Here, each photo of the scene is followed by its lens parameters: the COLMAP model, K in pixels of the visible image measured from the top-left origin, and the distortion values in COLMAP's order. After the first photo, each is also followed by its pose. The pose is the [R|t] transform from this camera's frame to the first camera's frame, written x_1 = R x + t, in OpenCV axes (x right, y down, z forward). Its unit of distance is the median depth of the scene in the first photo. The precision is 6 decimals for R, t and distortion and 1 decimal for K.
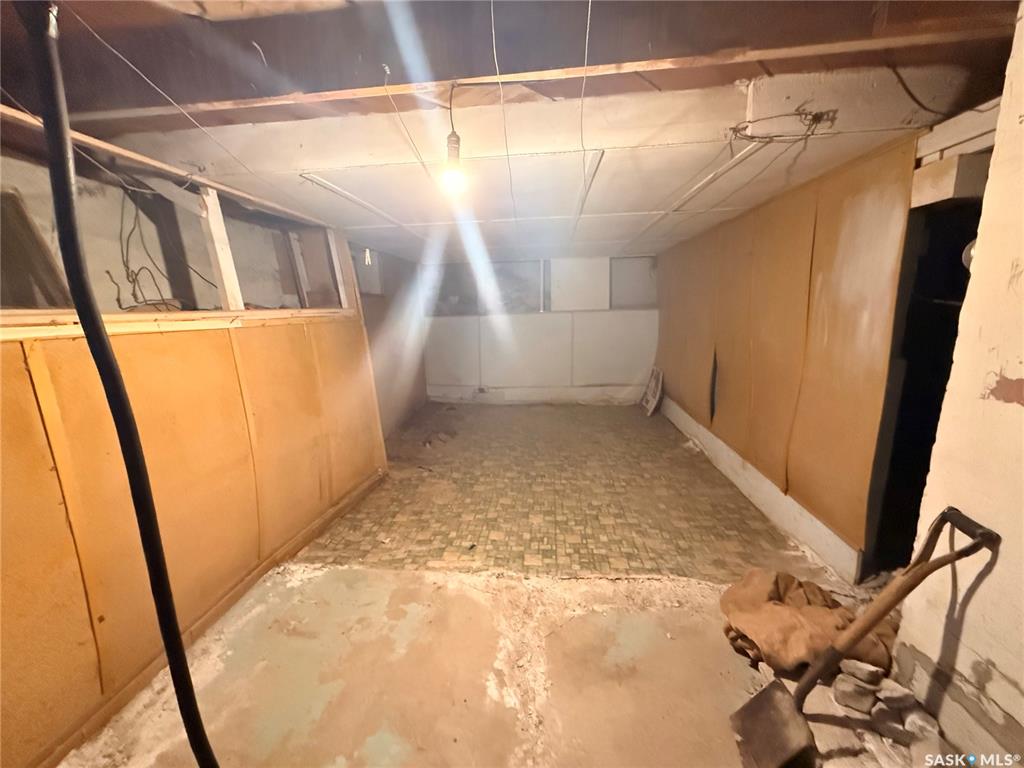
lens RADIAL K [[407.2, 0, 513.7], [0, 407.2, 385.9], [0, 0, 1]] dist [-0.000181, 0.000004]
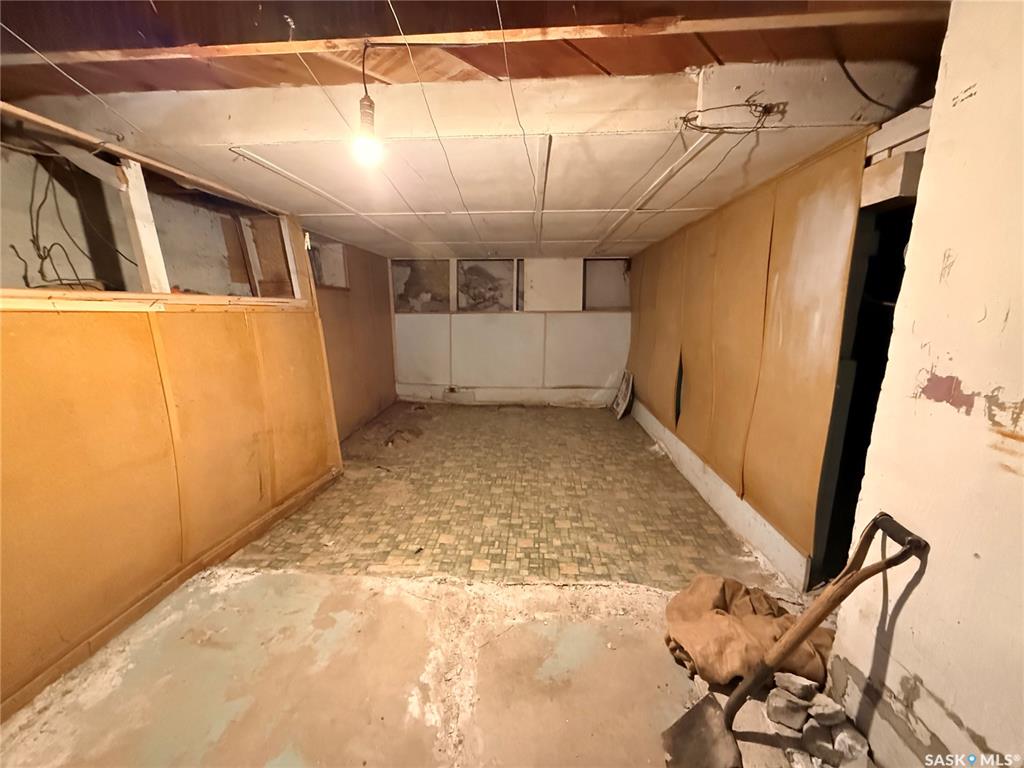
lens RADIAL K [[407.2, 0, 512.9], [0, 407.2, 385.5], [0, 0, 1]] dist [-0.000181, 0.000004]
pose [[0.999048, 0.021327, 0.038064, 0.103177], [-0.021050, 0.999749, -0.007665, 0.016603], [-0.038218, 0.006856, 0.999246, 0.051172]]
